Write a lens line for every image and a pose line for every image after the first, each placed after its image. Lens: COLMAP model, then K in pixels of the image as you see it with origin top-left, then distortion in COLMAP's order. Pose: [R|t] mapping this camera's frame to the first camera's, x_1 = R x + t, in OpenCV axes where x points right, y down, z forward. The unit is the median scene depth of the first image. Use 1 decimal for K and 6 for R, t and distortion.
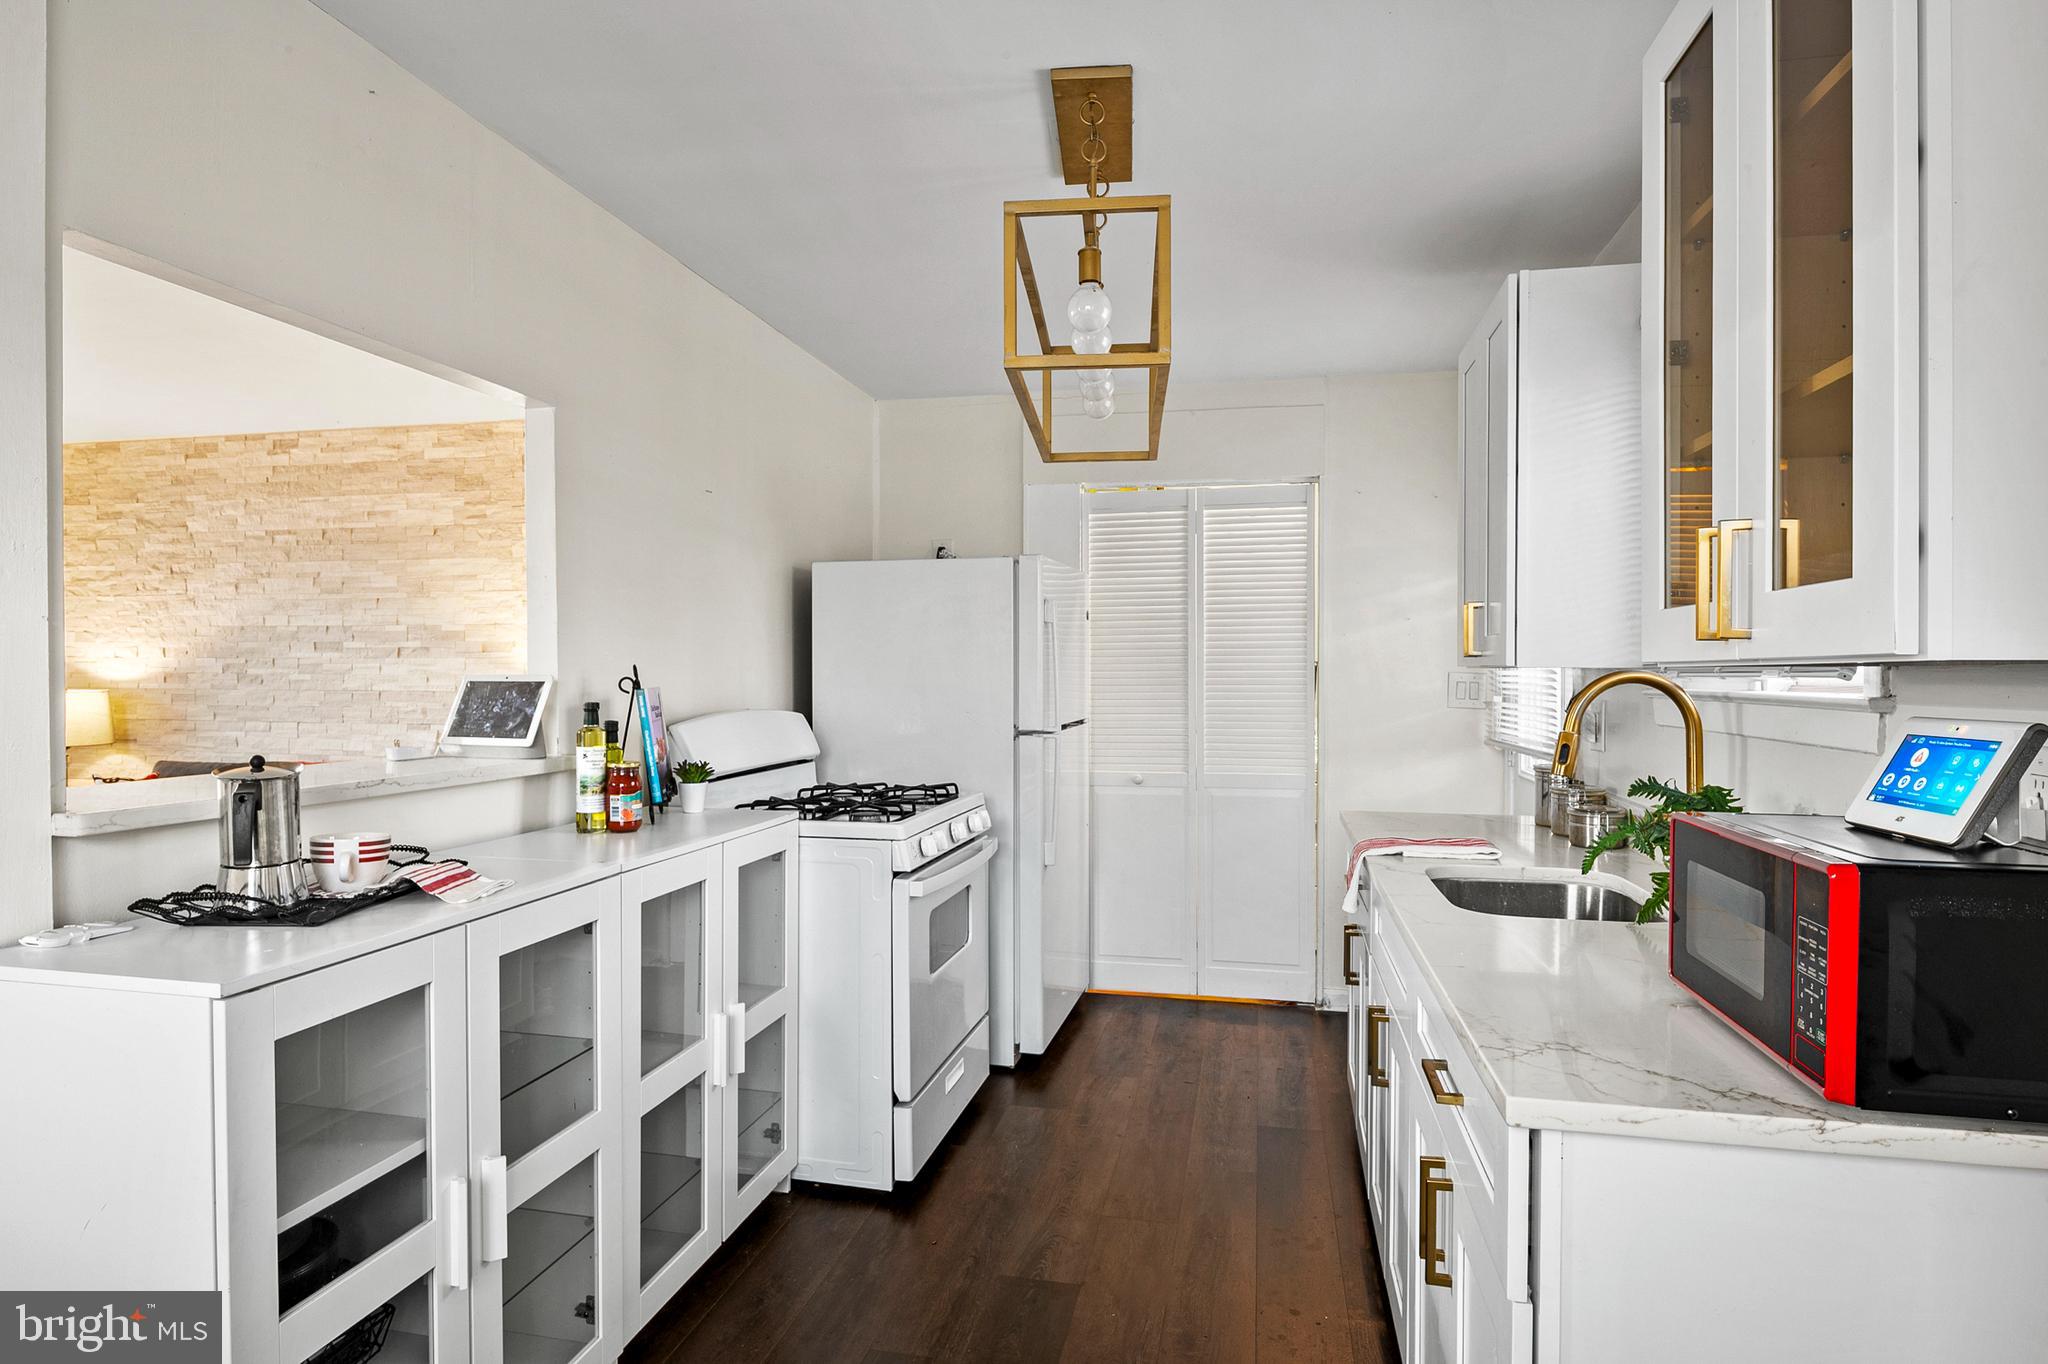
lens RADIAL K [[1109.3, 0, 1011.6], [0, 1109.3, 681.4], [0, 0, 1]] dist [-0.003985, -0.002359]
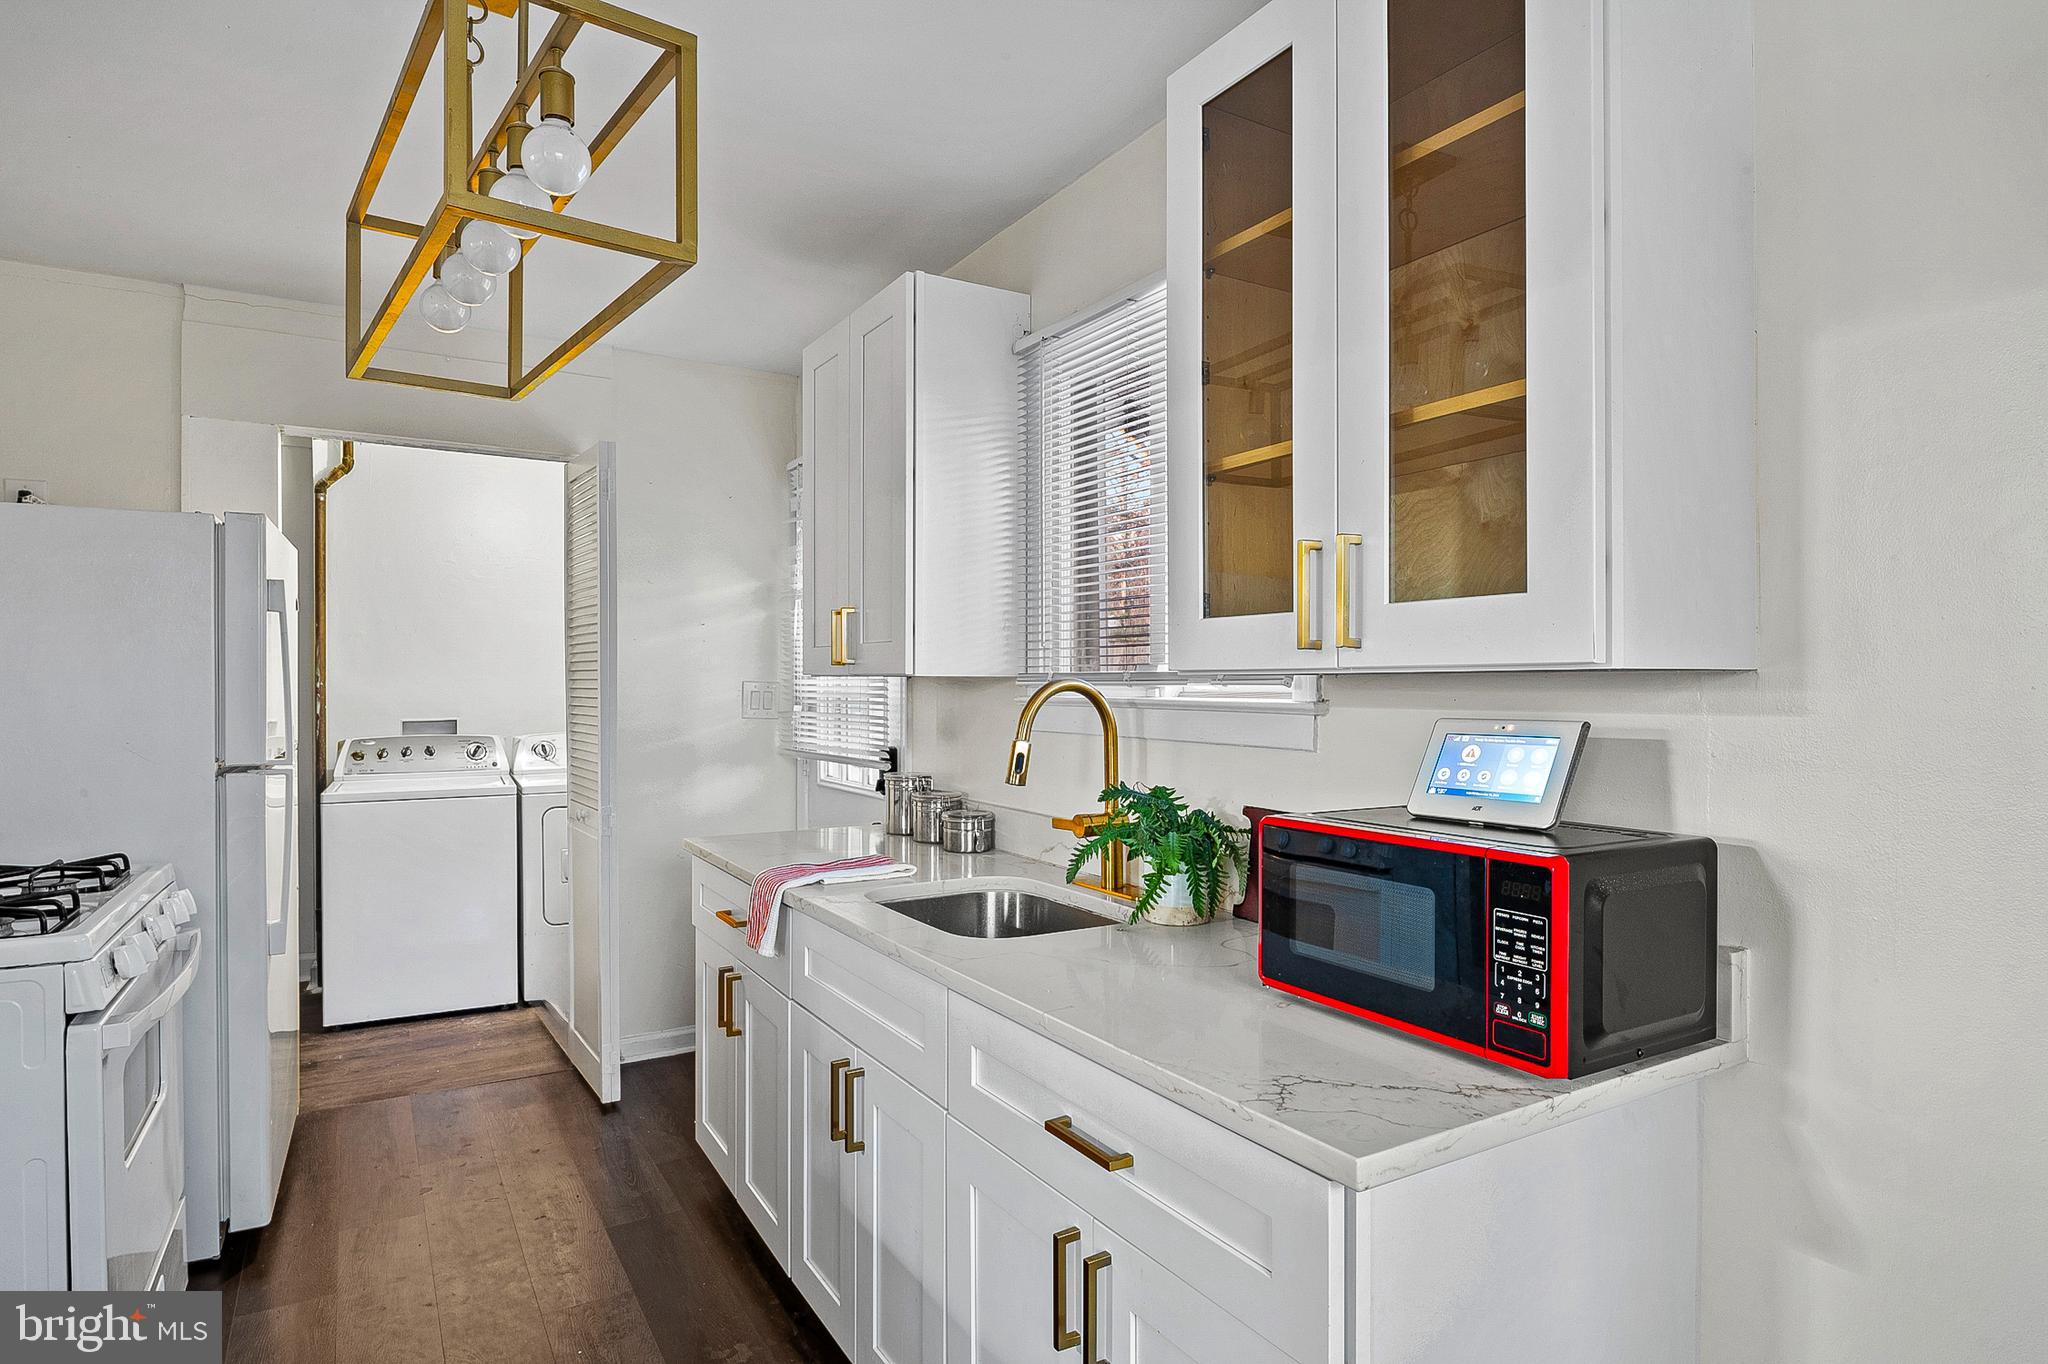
lens RADIAL K [[1109.3, 0, 1011.4], [0, 1109.3, 686.4], [0, 0, 1]] dist [-0.003985, -0.002359]
pose [[0.729174, -0.003725, 0.684318, -0.075926], [0.006774, 0.999975, -0.001775, -0.000547], [-0.684295, 0.005929, 0.729181, 0.115718]]
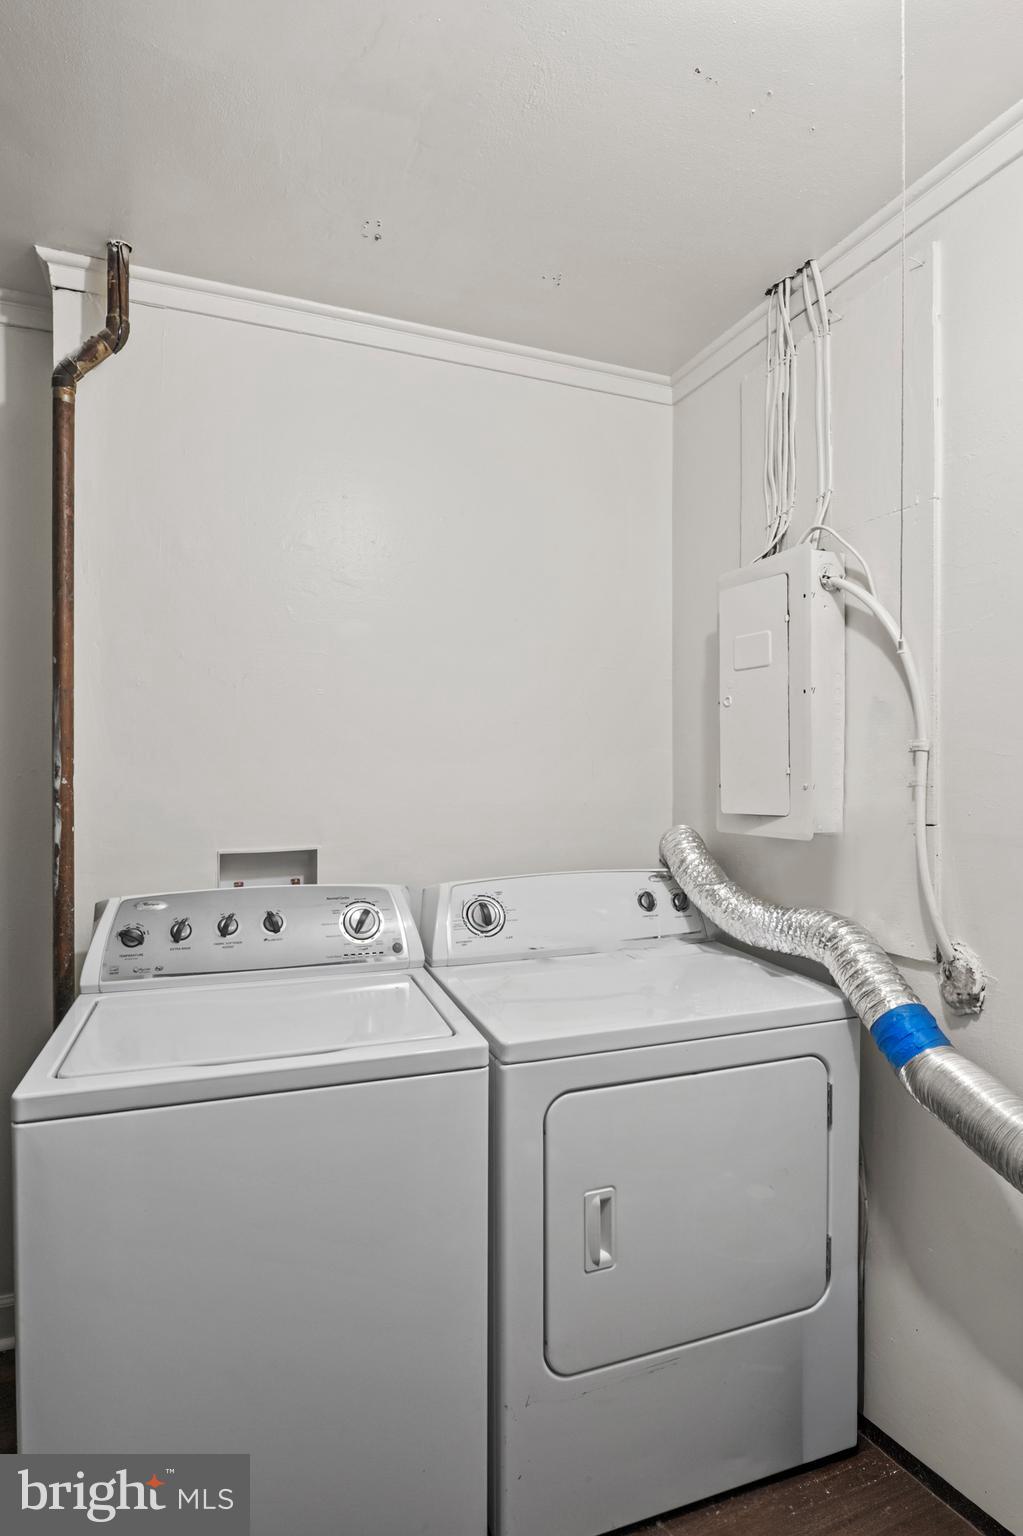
lens RADIAL K [[832.0, 0, 515.1], [0, 832.0, 769.5], [0, 0, 1]] dist [-0.003985, -0.002359]
pose [[0.824851, -0.000201, 0.565350, 0.021778], [0.003329, 0.999984, -0.004503, -0.006507], [-0.565340, 0.005596, 0.824839, 0.504210]]
